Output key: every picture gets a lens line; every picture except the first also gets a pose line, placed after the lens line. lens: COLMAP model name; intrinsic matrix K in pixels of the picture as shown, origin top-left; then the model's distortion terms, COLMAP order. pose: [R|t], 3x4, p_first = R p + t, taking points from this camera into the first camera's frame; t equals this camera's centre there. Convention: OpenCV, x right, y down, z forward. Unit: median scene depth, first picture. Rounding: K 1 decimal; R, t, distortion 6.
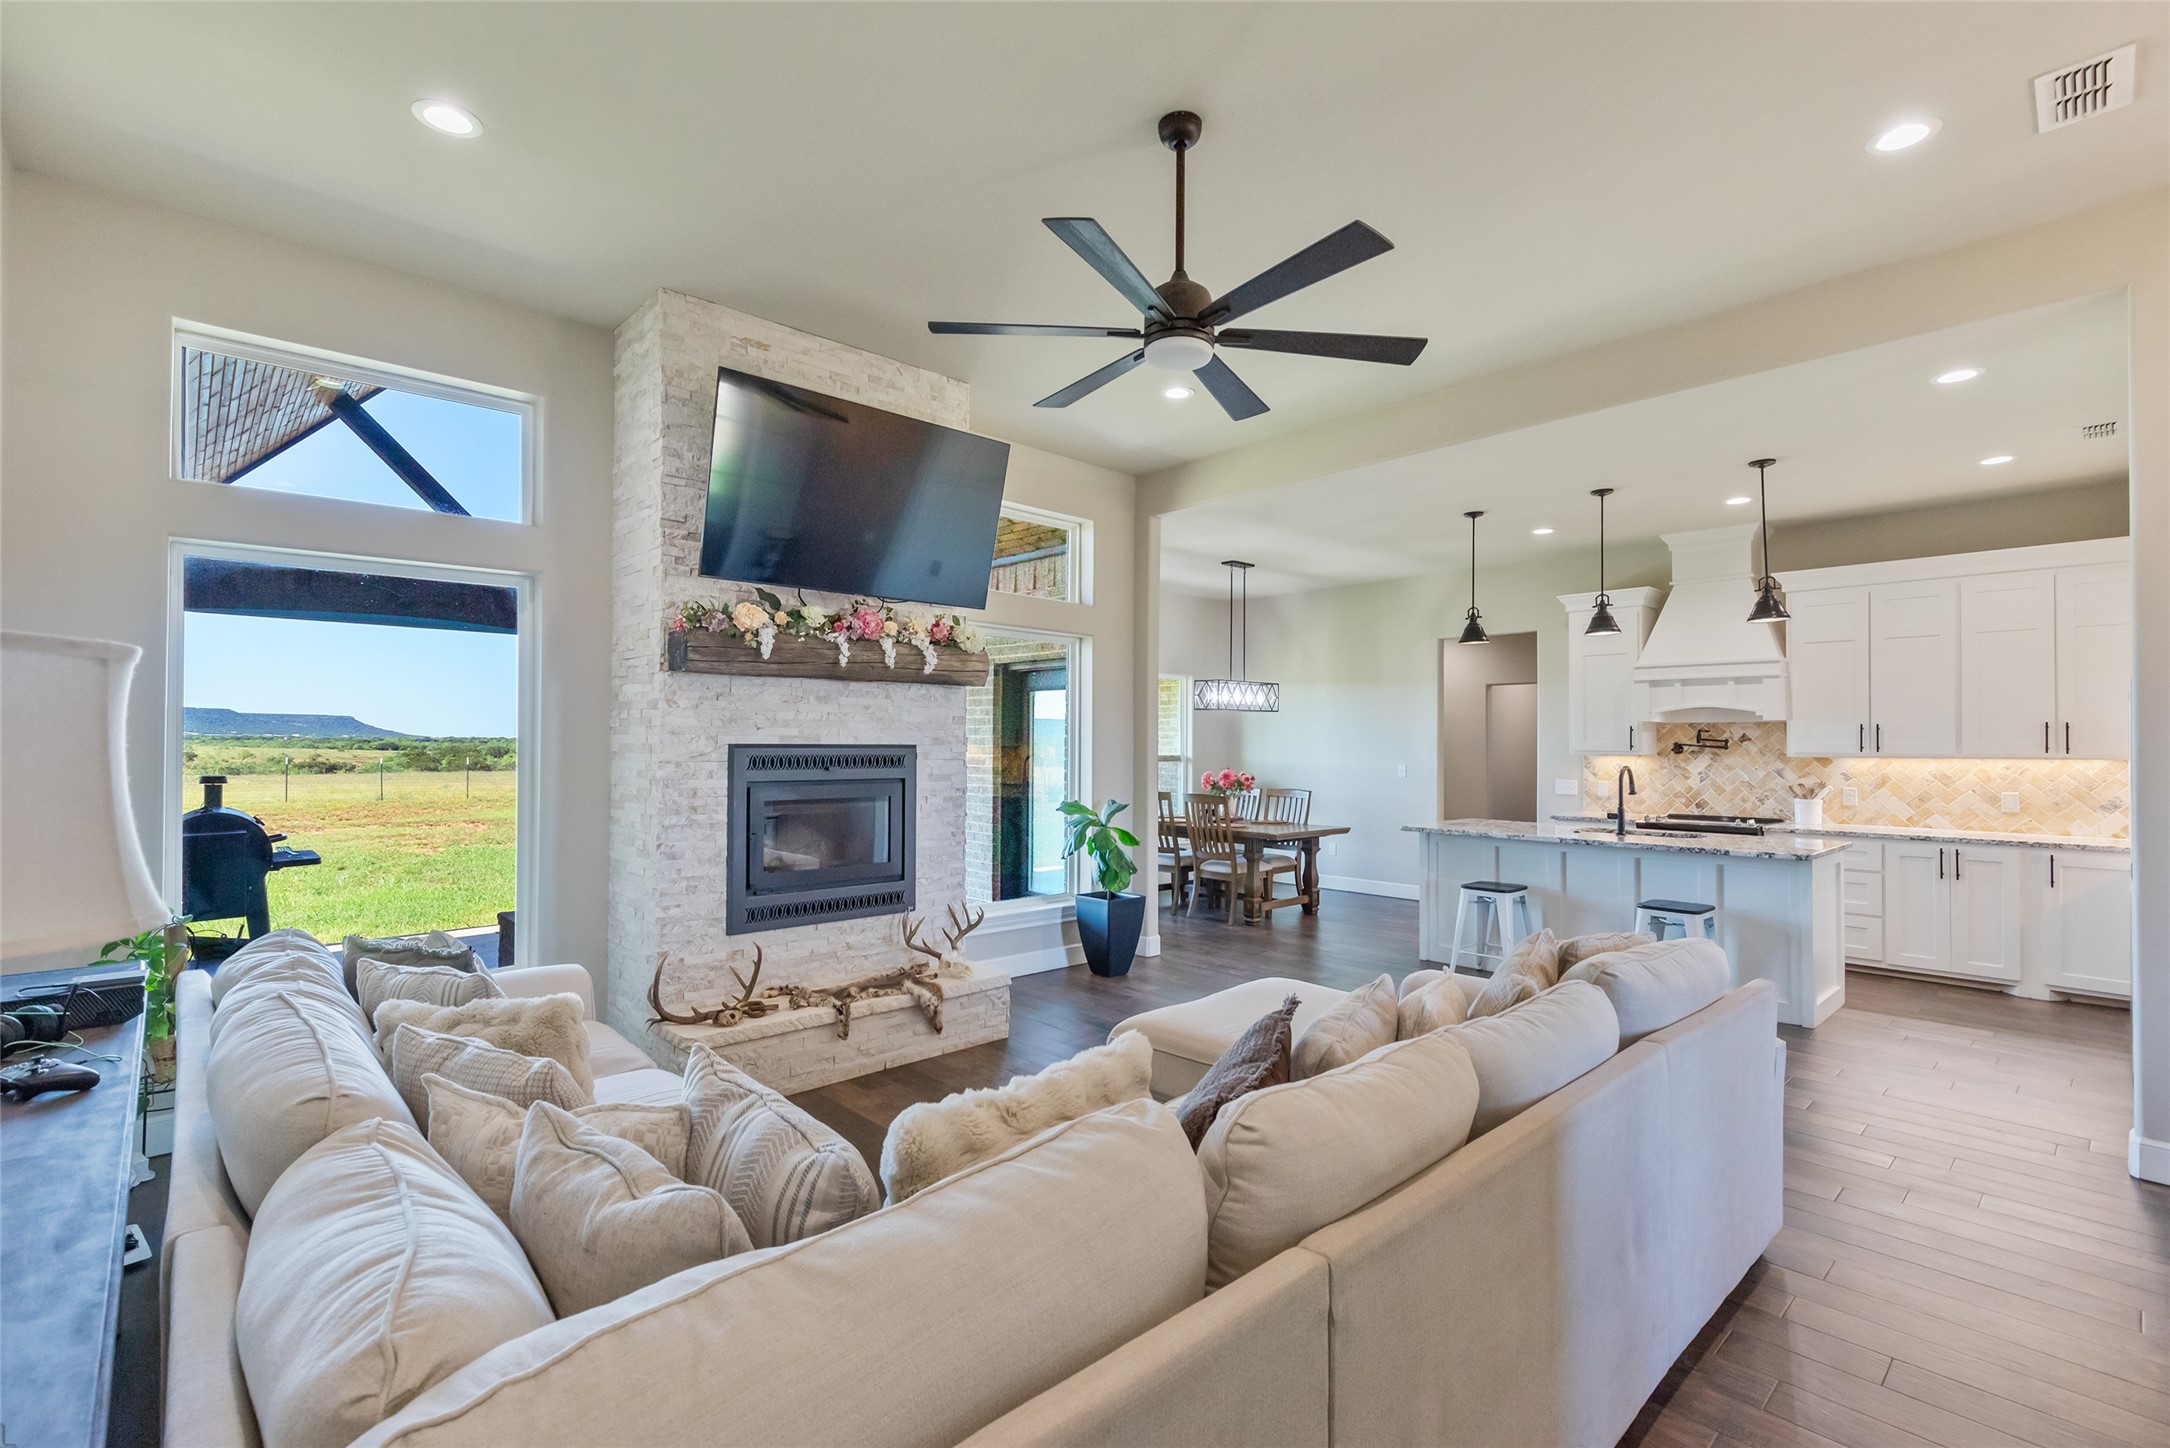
lens RADIAL K [[973.9, 0, 1088.7], [0, 973.9, 730.8], [0, 0, 1]] dist [0.011352, -0.001174]
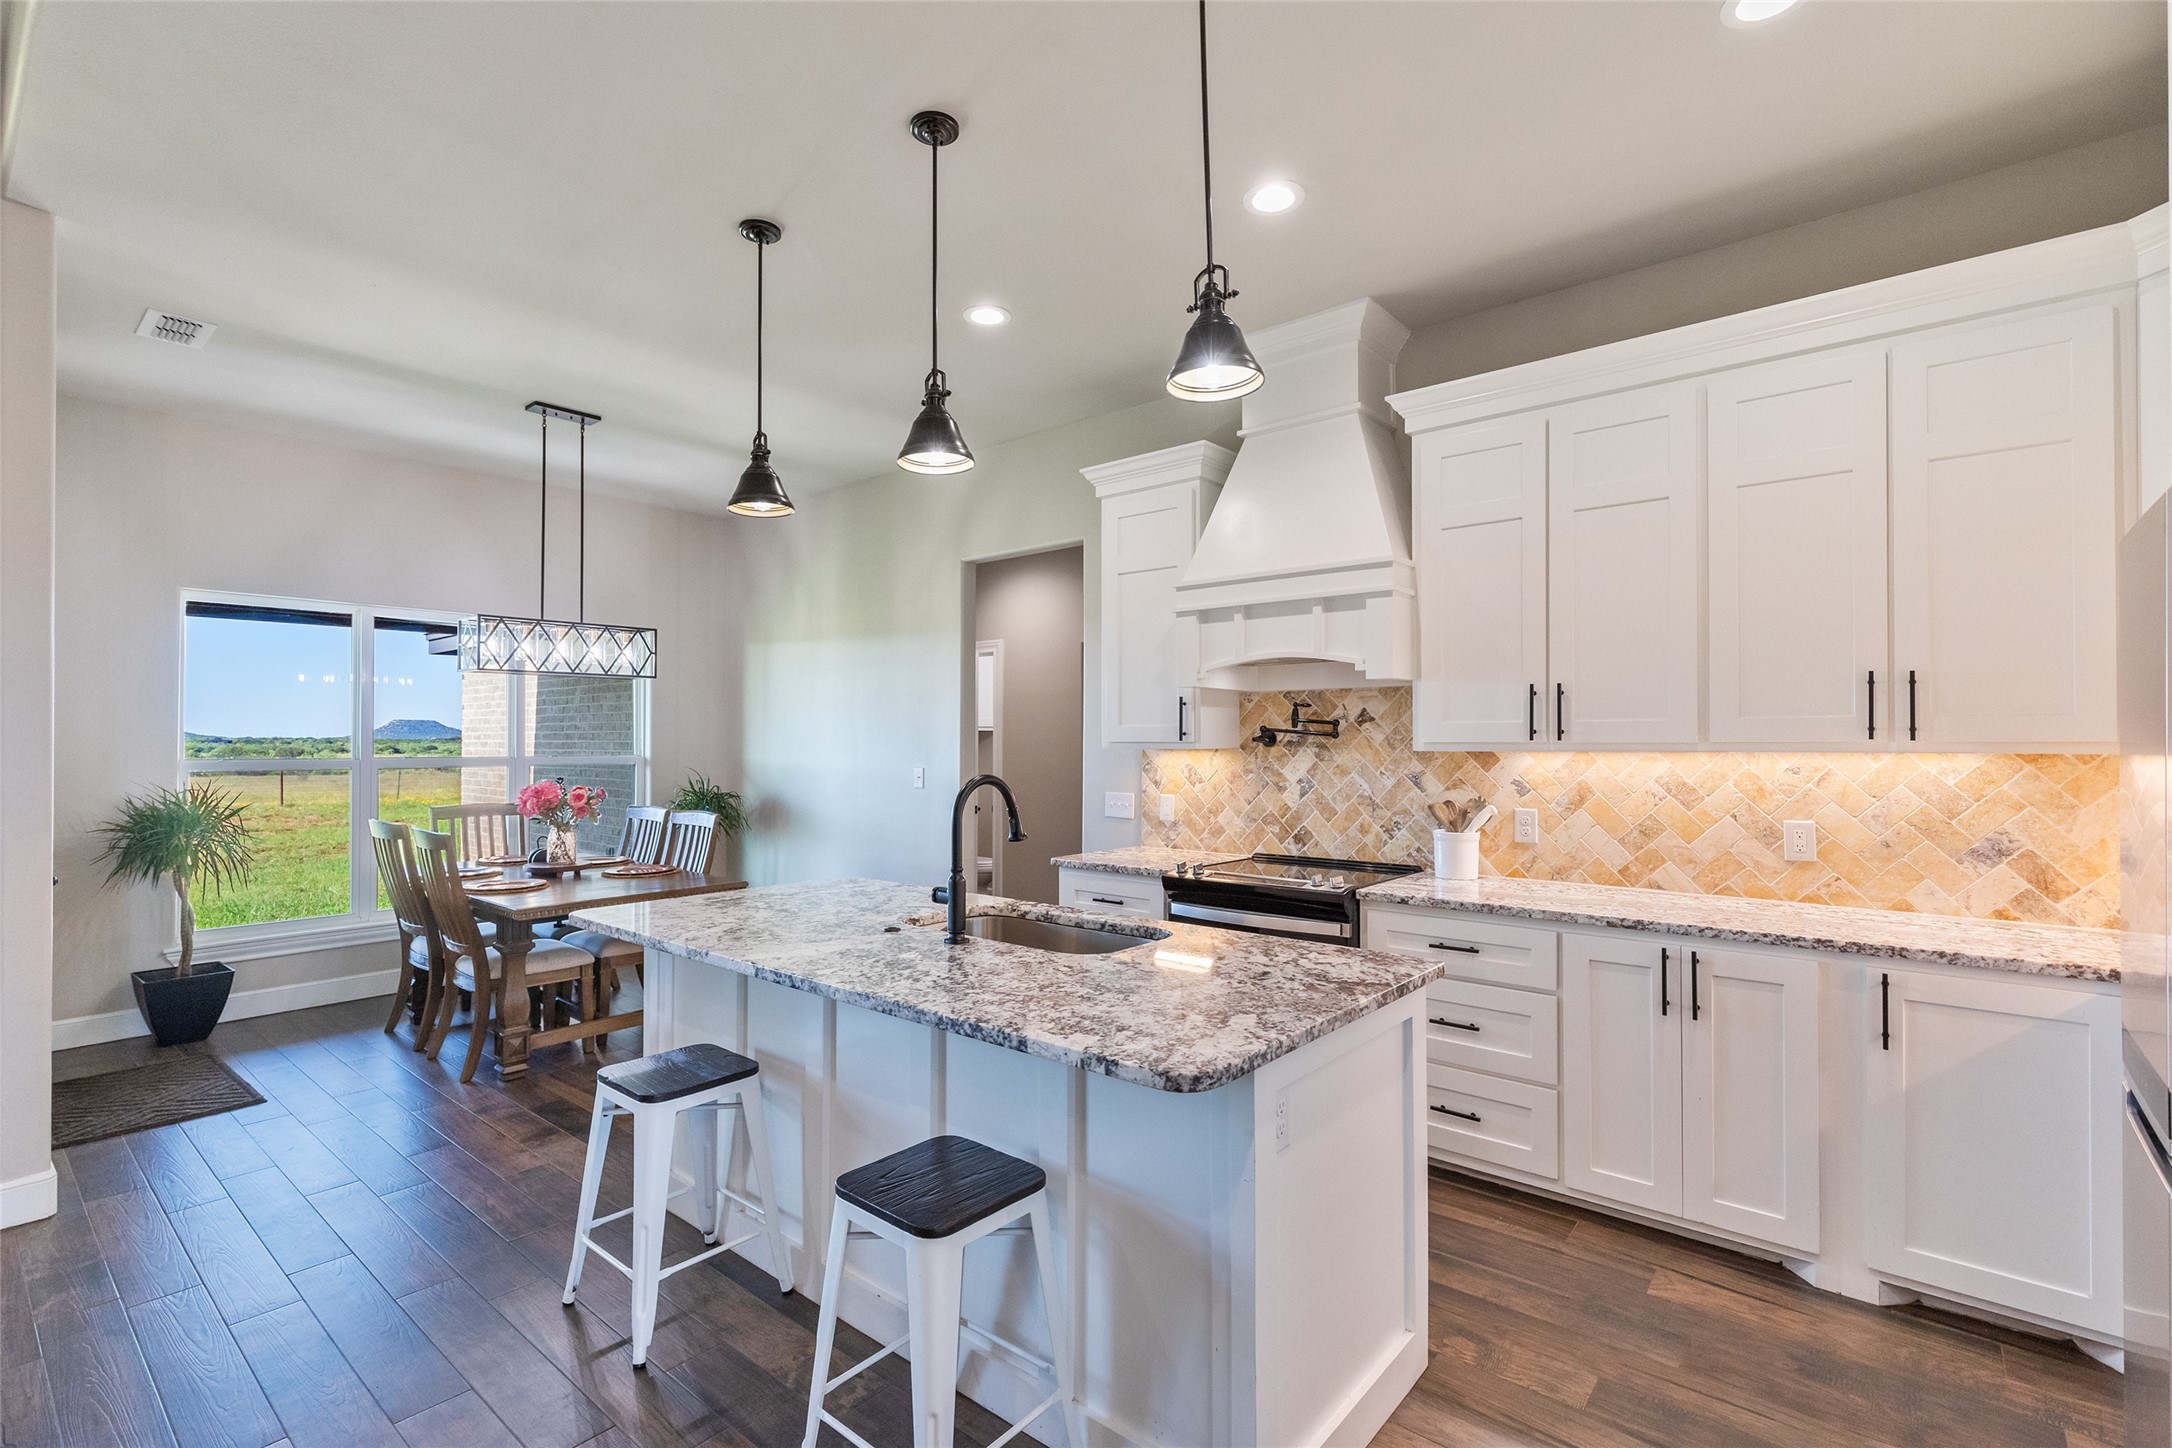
lens RADIAL K [[974.8, 0, 1083.8], [0, 974.8, 734.2], [0, 0, 1]] dist [0.011352, -0.001174]
pose [[0.992642, -0.004876, 0.120986, 0.534768], [0.003989, 0.999963, 0.007570, 0.014726], [-0.121018, -0.007032, 0.992625, 0.568981]]
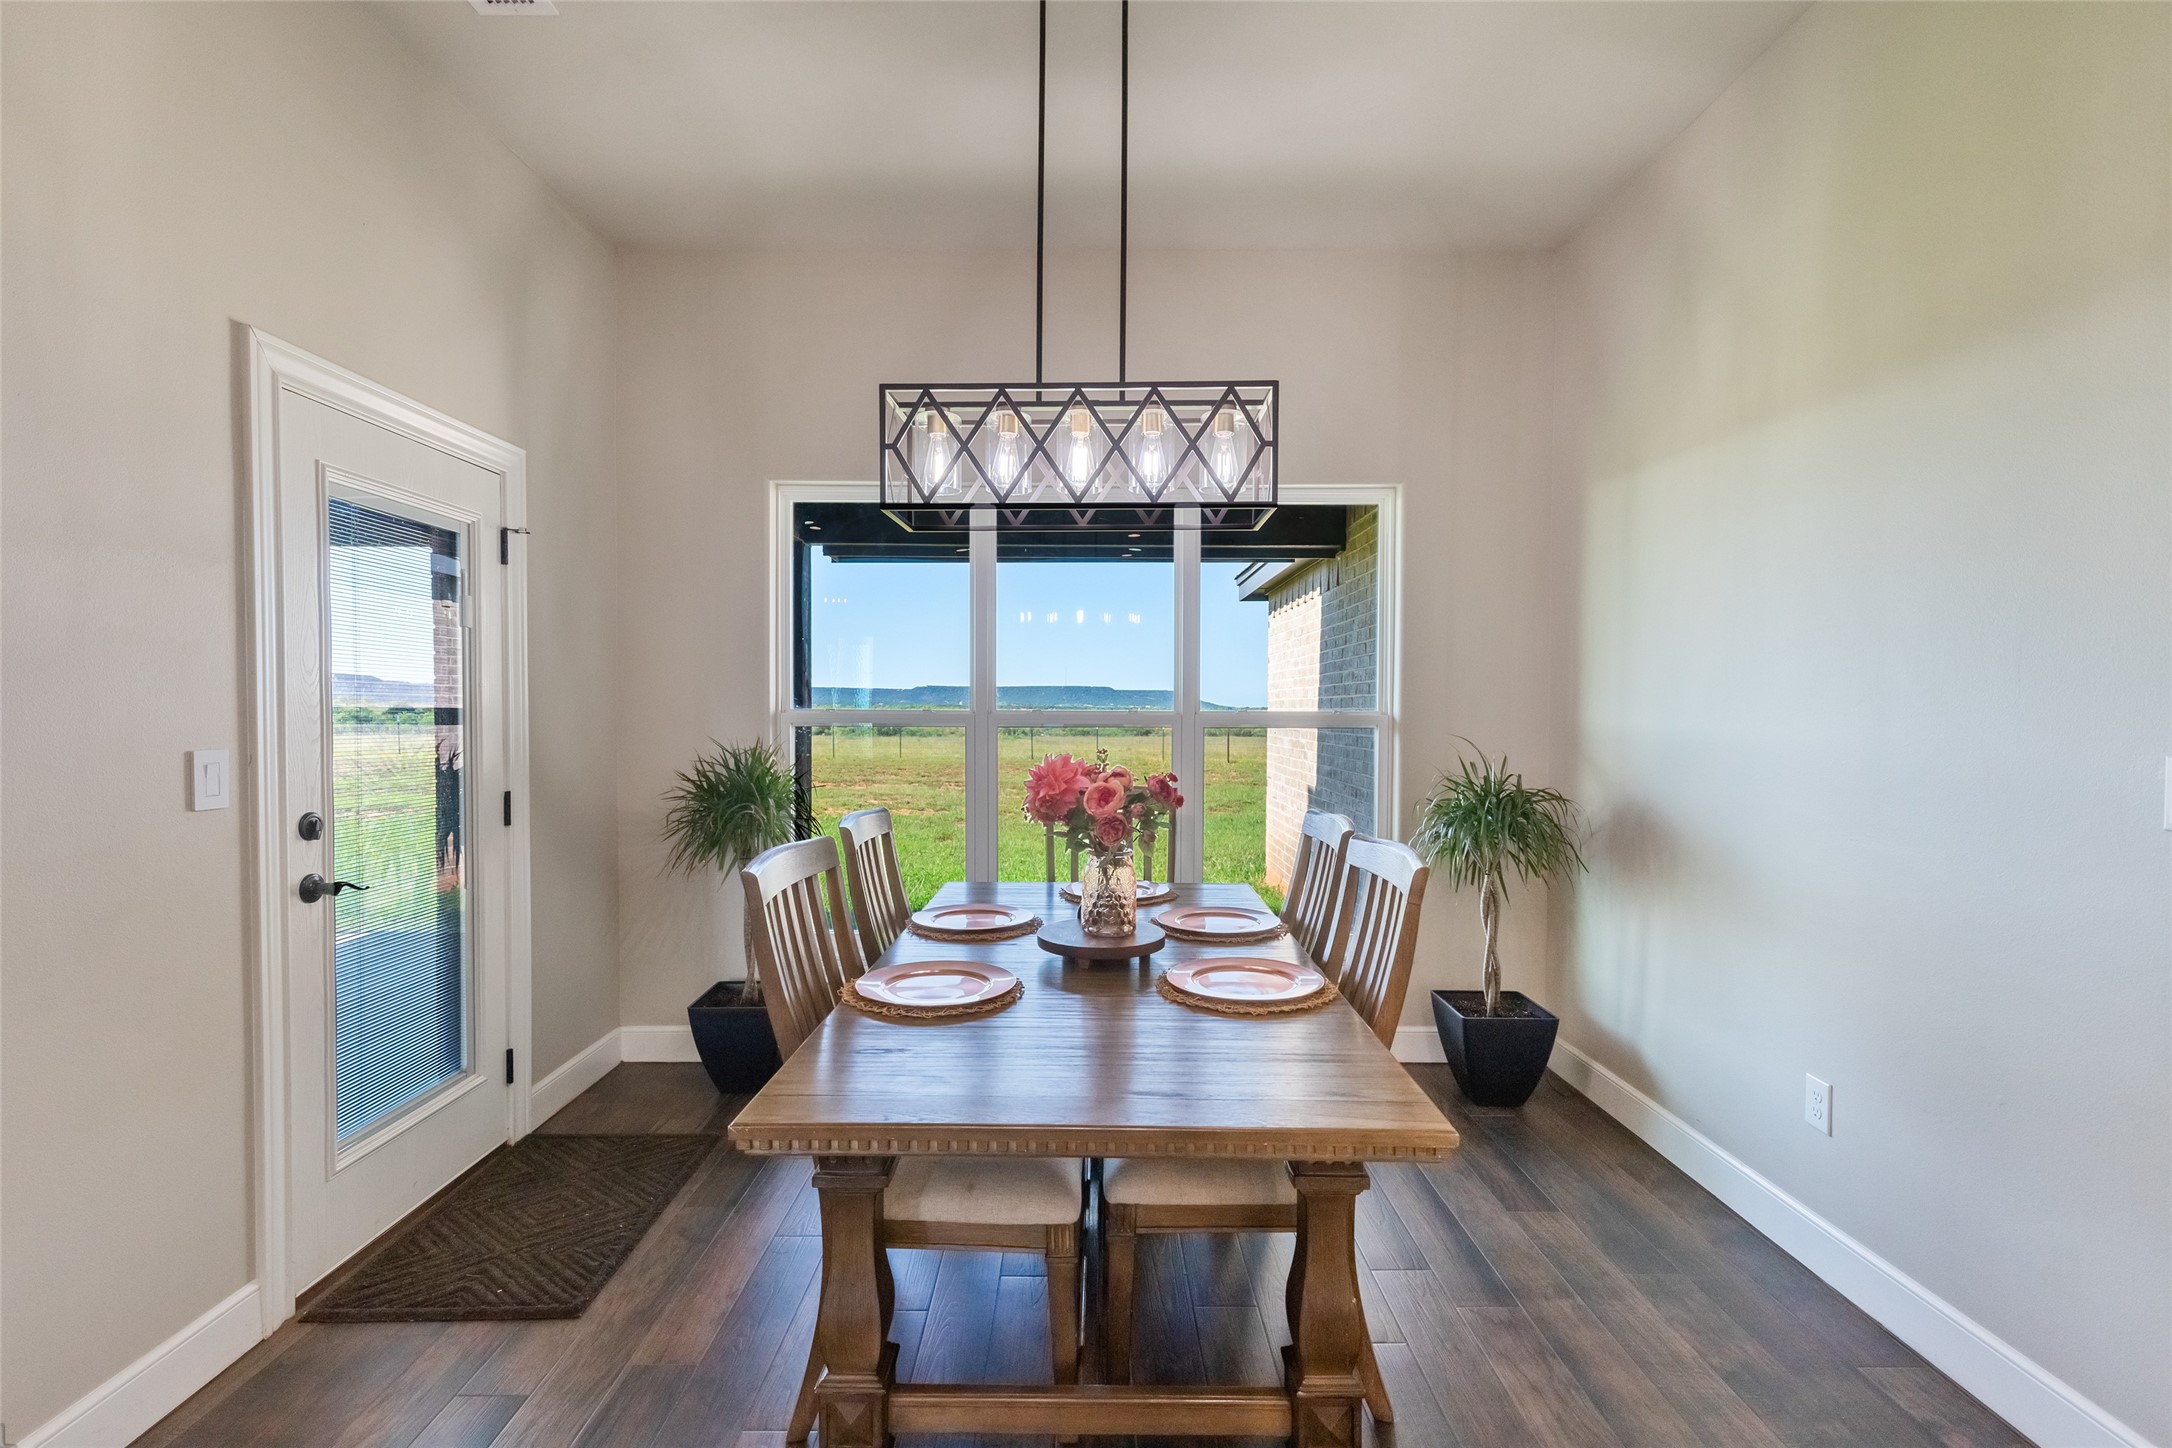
lens RADIAL K [[974.8, 0, 1078.7], [0, 974.8, 725.5], [0, 0, 1]] dist [0.011352, -0.001174]
pose [[0.728063, 0.006880, -0.685476, 0.453169], [0.011866, 0.999673, 0.022637, 0.037499], [0.685408, -0.024615, 0.727743, 1.146543]]
